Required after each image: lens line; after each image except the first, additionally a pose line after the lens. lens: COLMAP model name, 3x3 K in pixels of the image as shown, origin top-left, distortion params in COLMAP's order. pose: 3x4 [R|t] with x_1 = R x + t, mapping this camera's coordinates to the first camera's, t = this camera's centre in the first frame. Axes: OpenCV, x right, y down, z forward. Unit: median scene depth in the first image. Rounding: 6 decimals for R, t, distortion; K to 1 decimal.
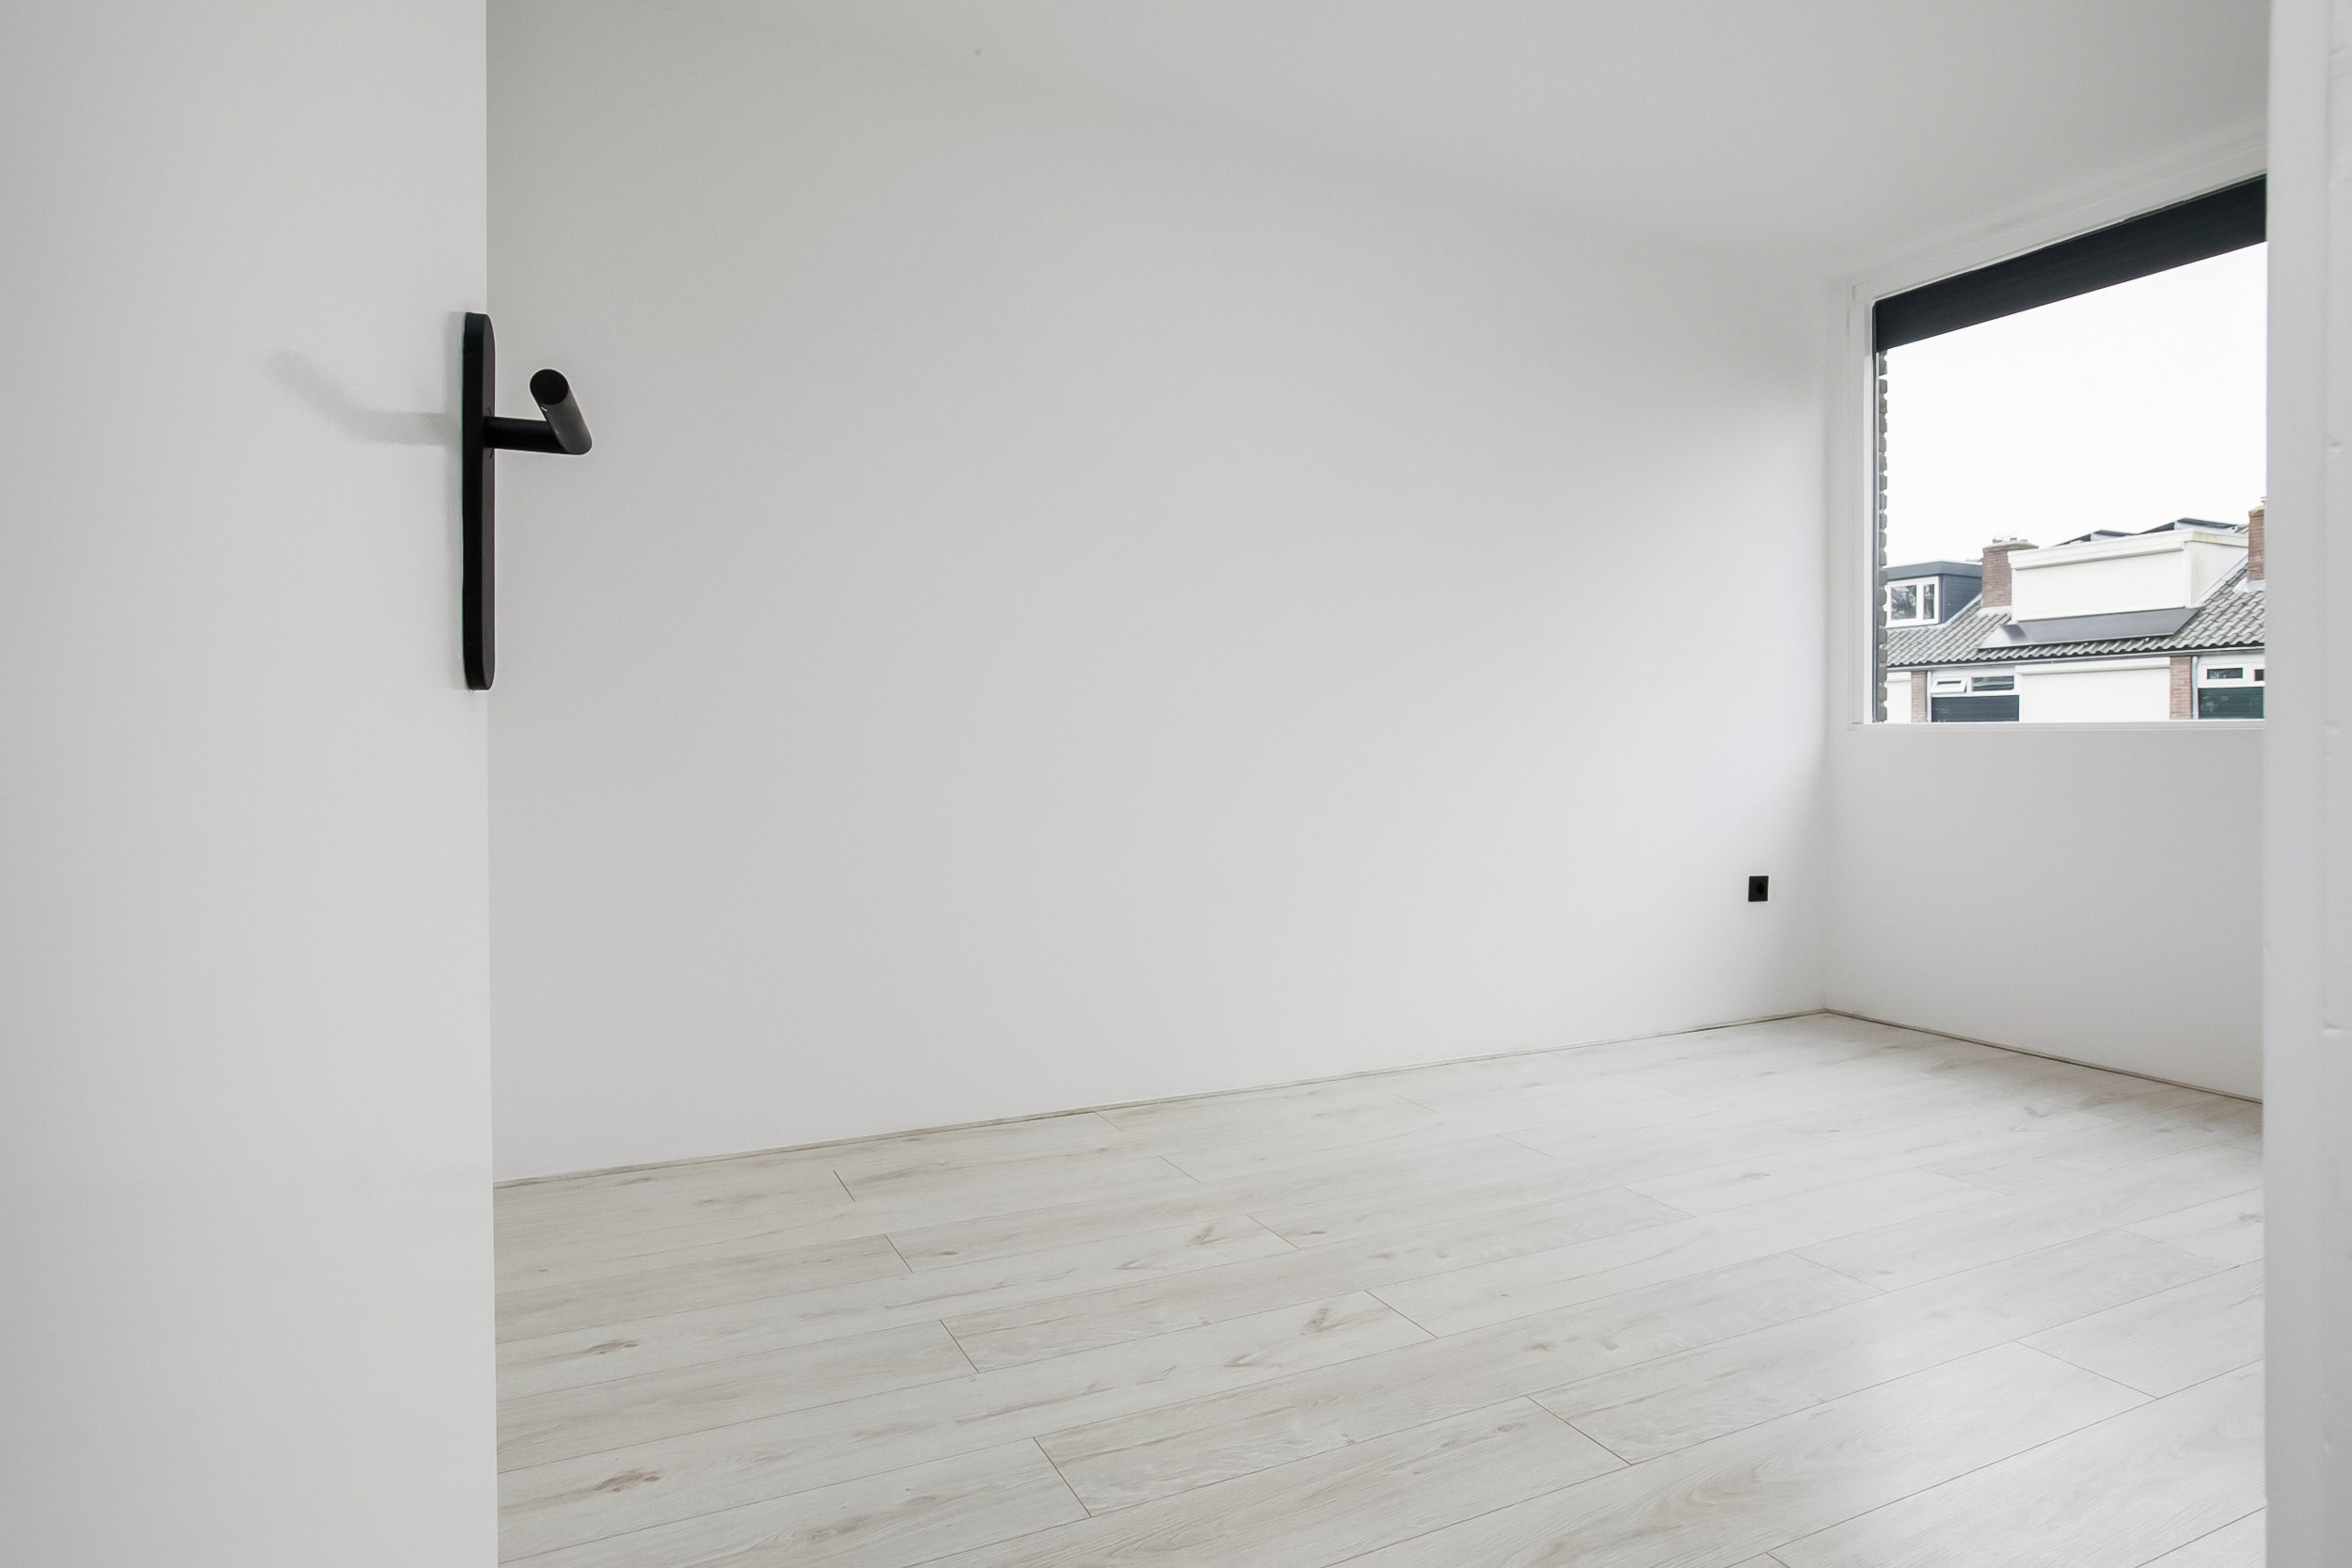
lens RADIAL K [[1317.7, 0, 1176.0], [0, 1317.7, 784.0], [0, 0, 1]] dist [-0.055839, 0.039769]
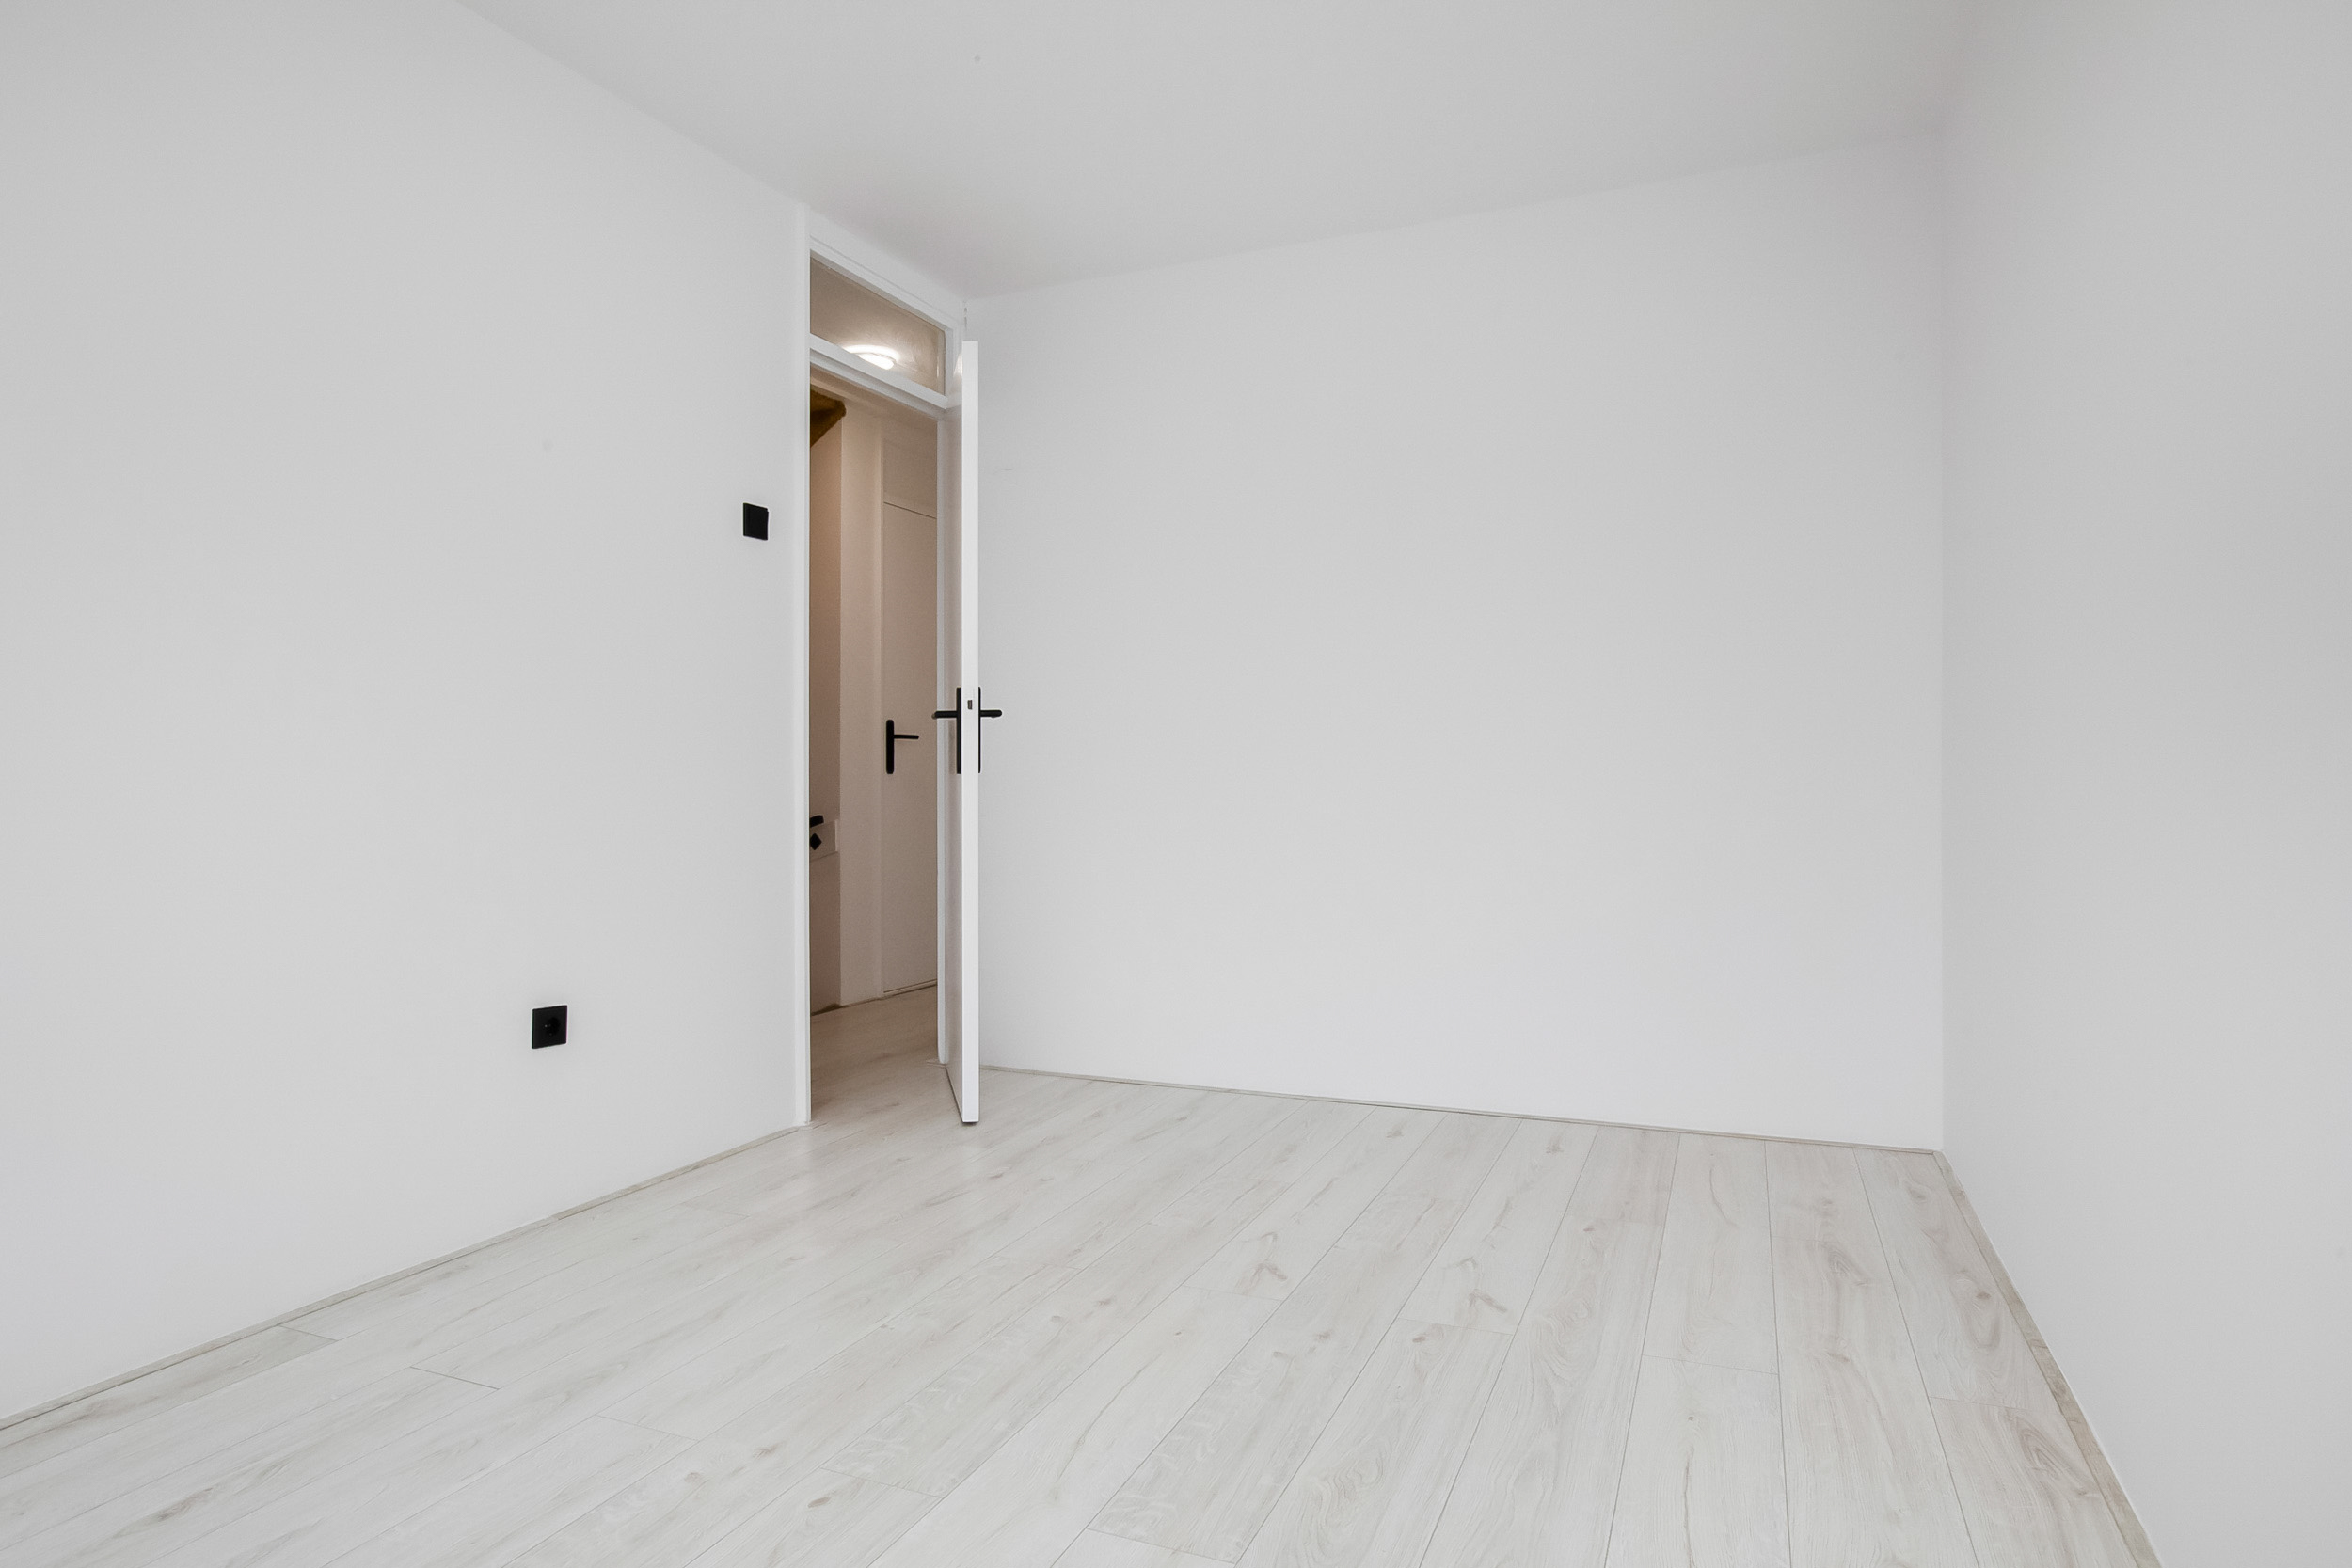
lens RADIAL K [[1317.7, 0, 1176.0], [0, 1317.7, 784.0], [0, 0, 1]] dist [-0.055839, 0.039769]
pose [[-0.759377, 0.006415, -0.650619, 0.761396], [-0.010667, 0.999694, 0.022307, -0.046798], [0.650563, 0.023880, -0.759077, 1.472631]]
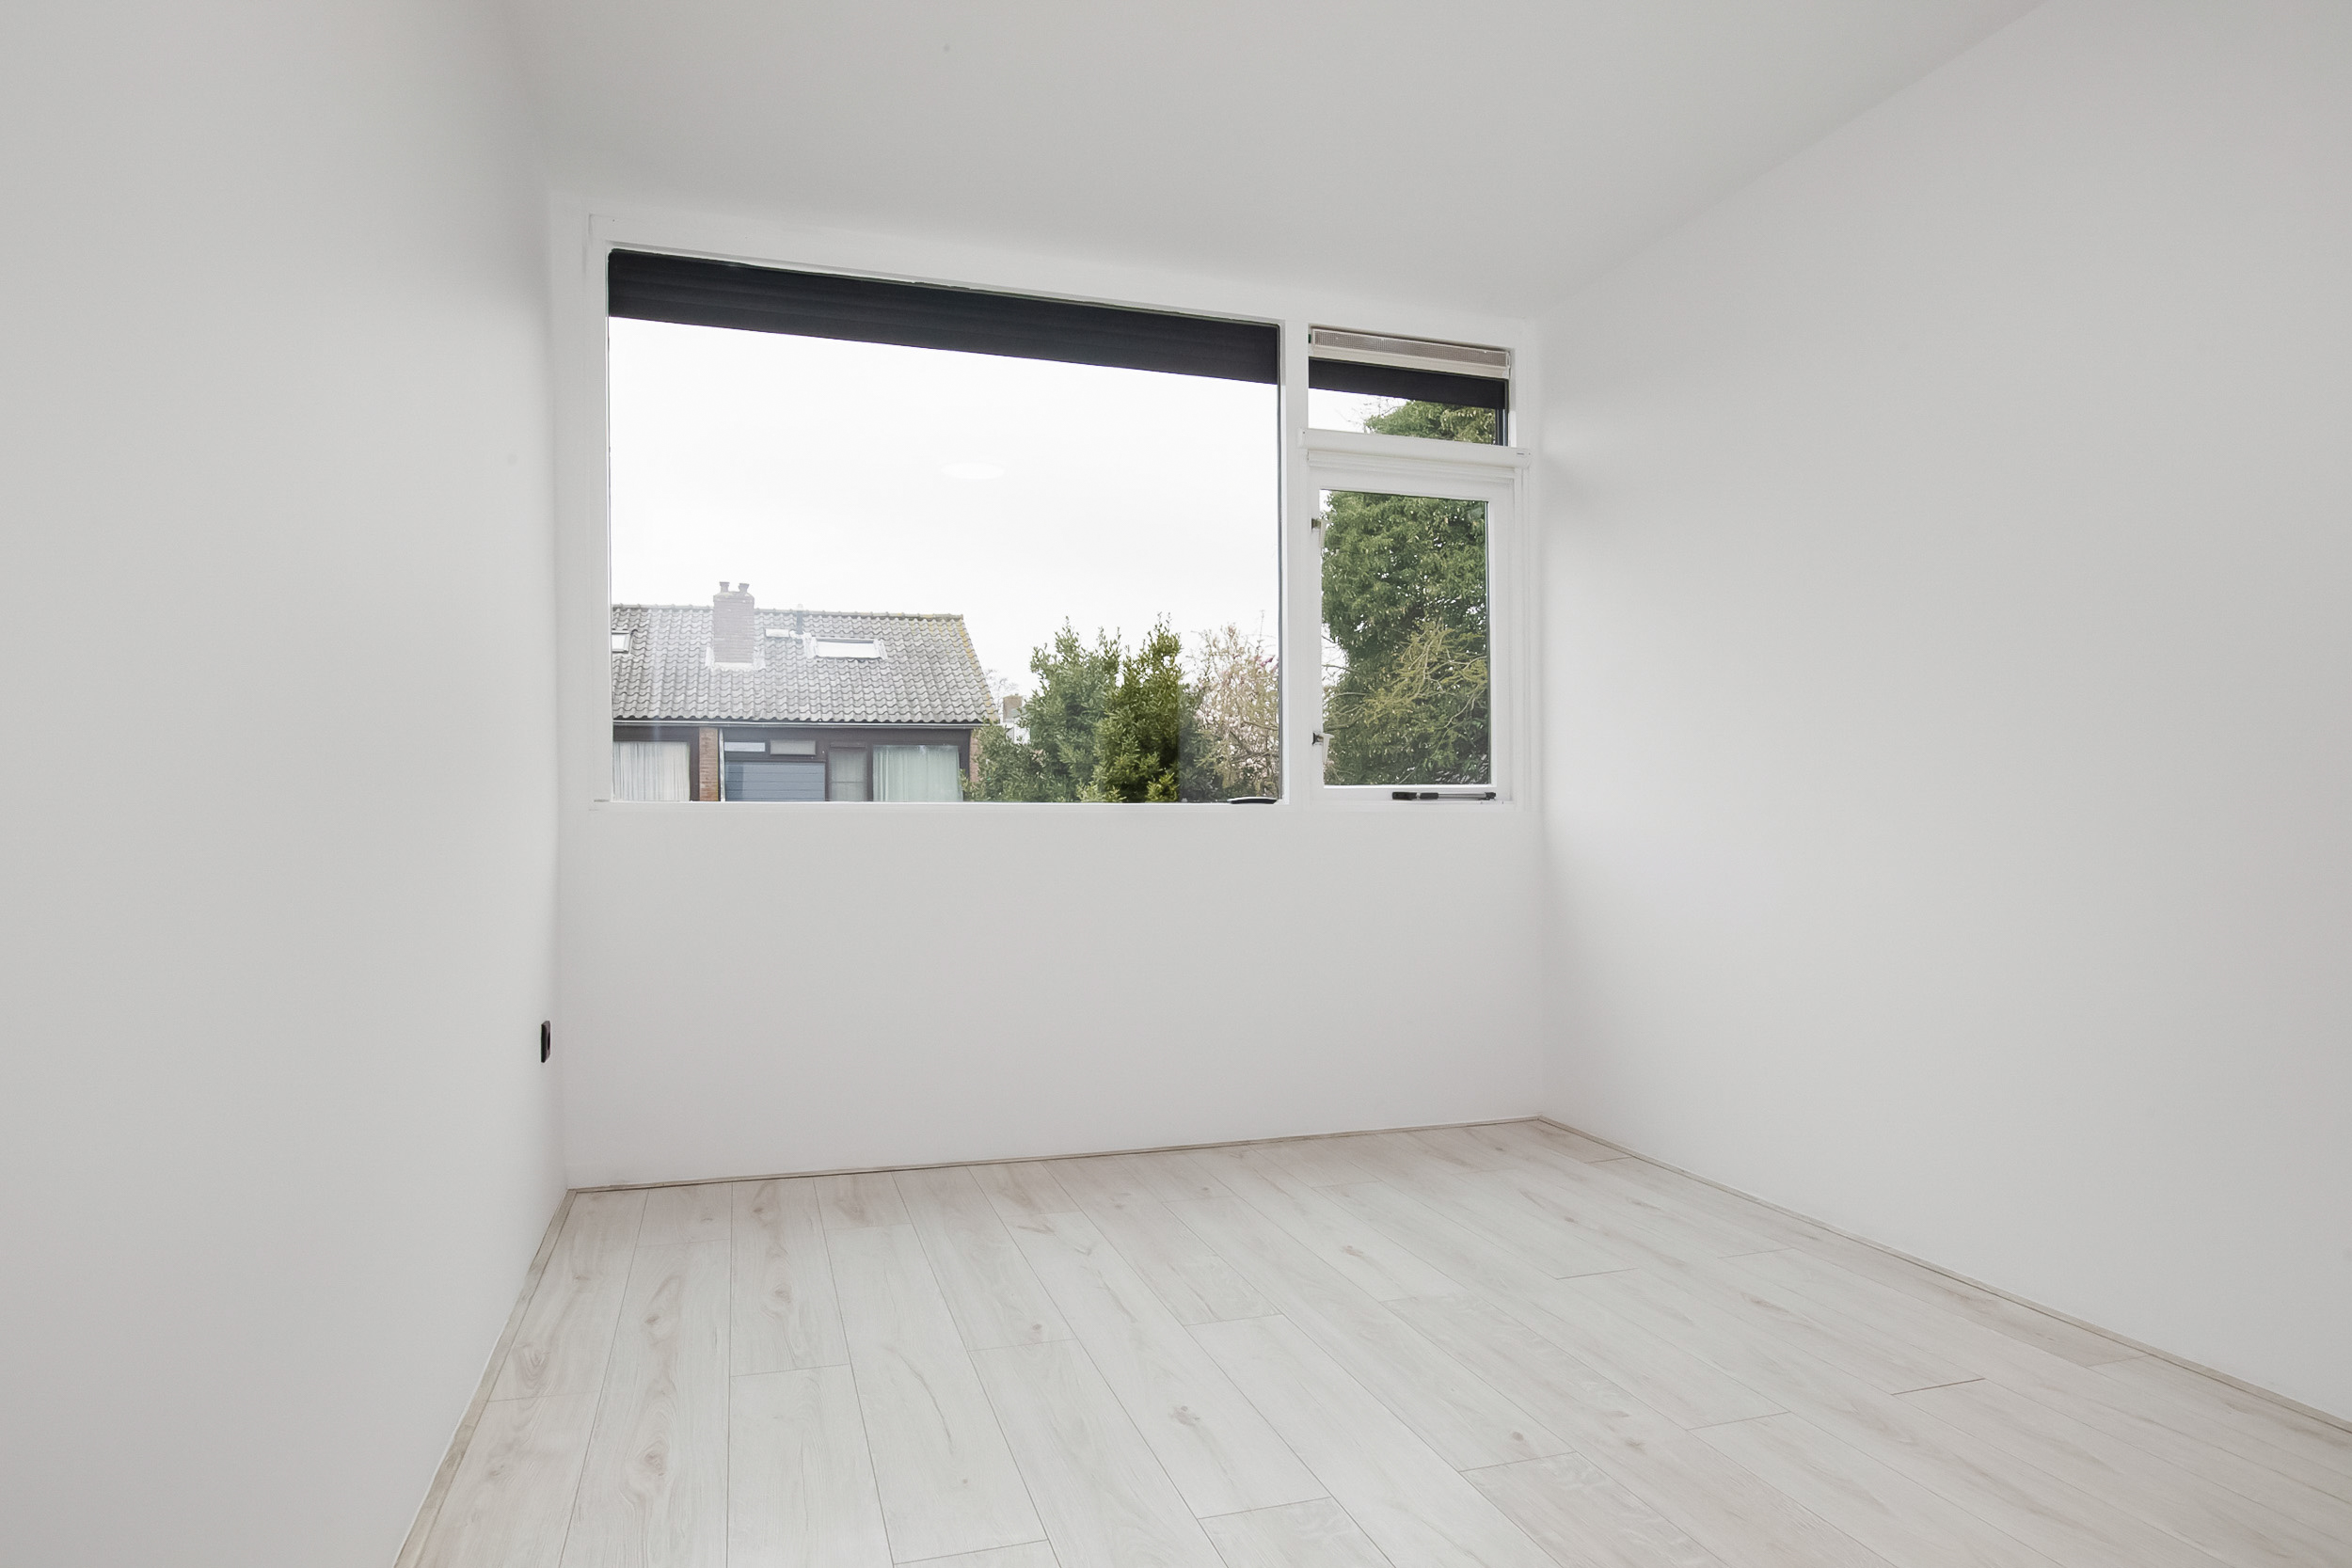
lens RADIAL K [[1317.7, 0, 1176.0], [0, 1317.7, 784.0], [0, 0, 1]] dist [-0.055839, 0.039769]
pose [[0.127381, 0.018951, 0.991673, -0.315077], [0.022522, 0.999504, -0.021994, -0.042461], [-0.991598, 0.025136, 0.126891, 0.964110]]
